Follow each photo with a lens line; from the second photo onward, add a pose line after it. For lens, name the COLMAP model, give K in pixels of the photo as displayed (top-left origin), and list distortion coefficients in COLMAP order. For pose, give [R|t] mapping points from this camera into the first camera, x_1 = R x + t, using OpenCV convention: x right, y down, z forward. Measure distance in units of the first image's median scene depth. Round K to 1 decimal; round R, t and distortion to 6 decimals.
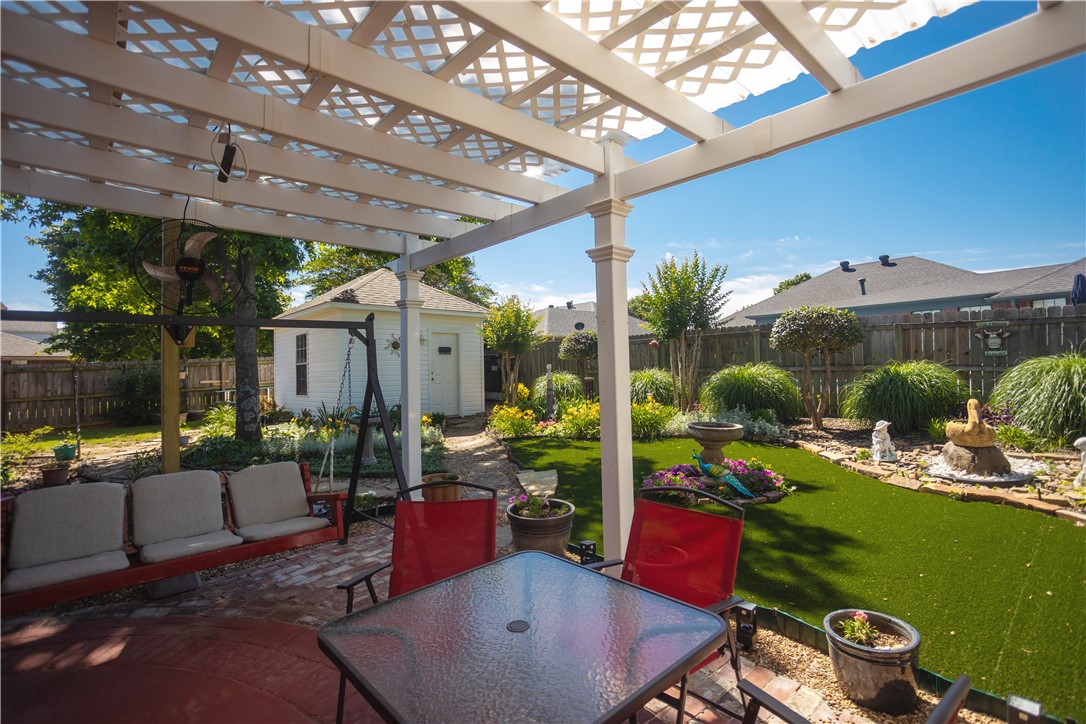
lens RADIAL K [[527.3, 0, 544.1], [0, 527.3, 363.7], [0, 0, 1]] dist [-0.016319, 0.003246]
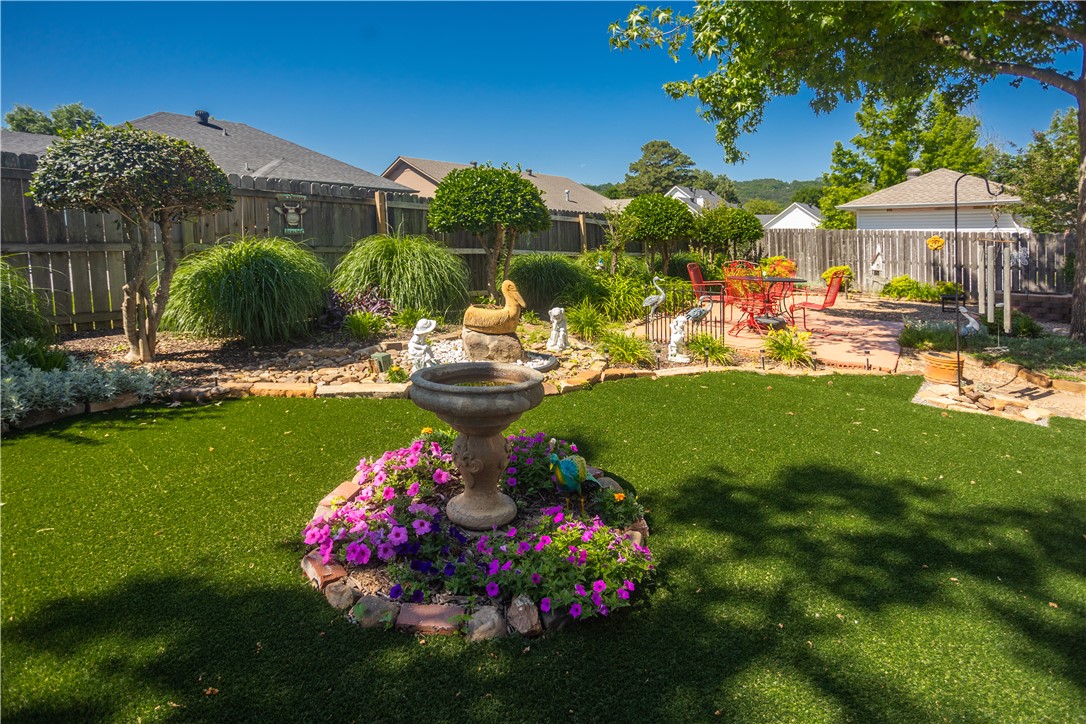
lens RADIAL K [[527.3, 0, 544.8], [0, 527.3, 357.0], [0, 0, 1]] dist [-0.016319, 0.003246]
pose [[-0.101497, -0.195908, 0.975356, -0.092738], [-0.010191, 0.980572, 0.195895, 0.010096], [-0.994784, 0.009943, -0.101522, 0.647178]]
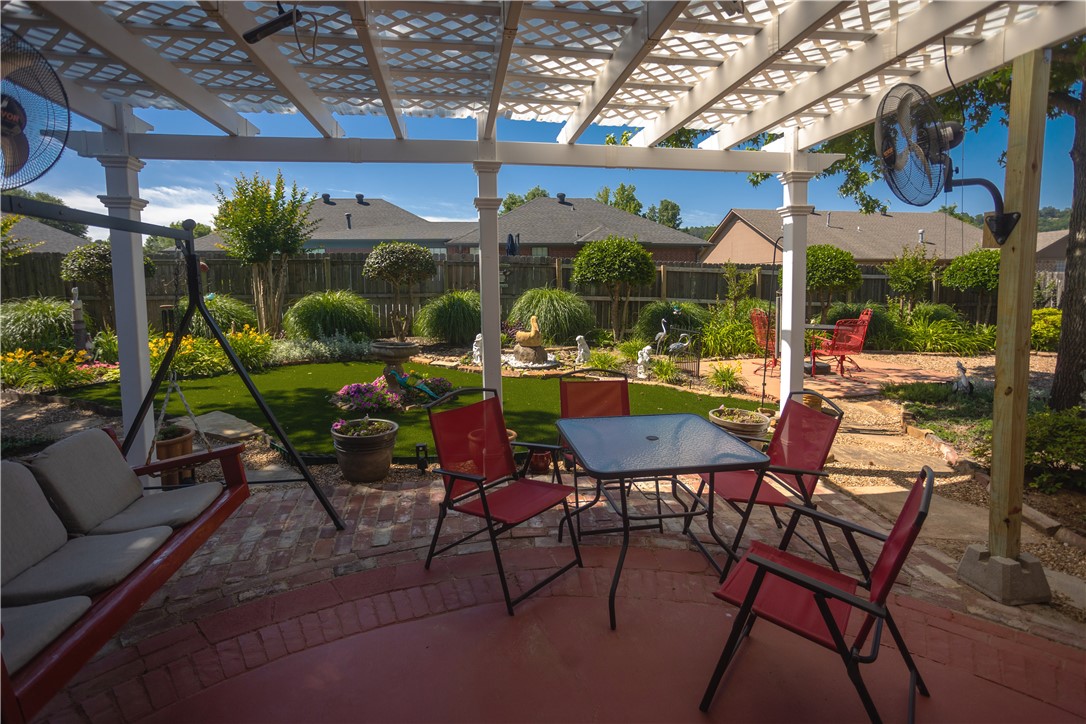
lens RADIAL K [[527.3, 0, 542.6], [0, 527.3, 364.6], [0, 0, 1]] dist [-0.016319, 0.003246]
pose [[0.554731, -0.102981, 0.825632, -0.314563], [-0.014285, 0.990986, 0.133203, 0.001133], [-0.831907, -0.085687, 0.548260, 0.066568]]
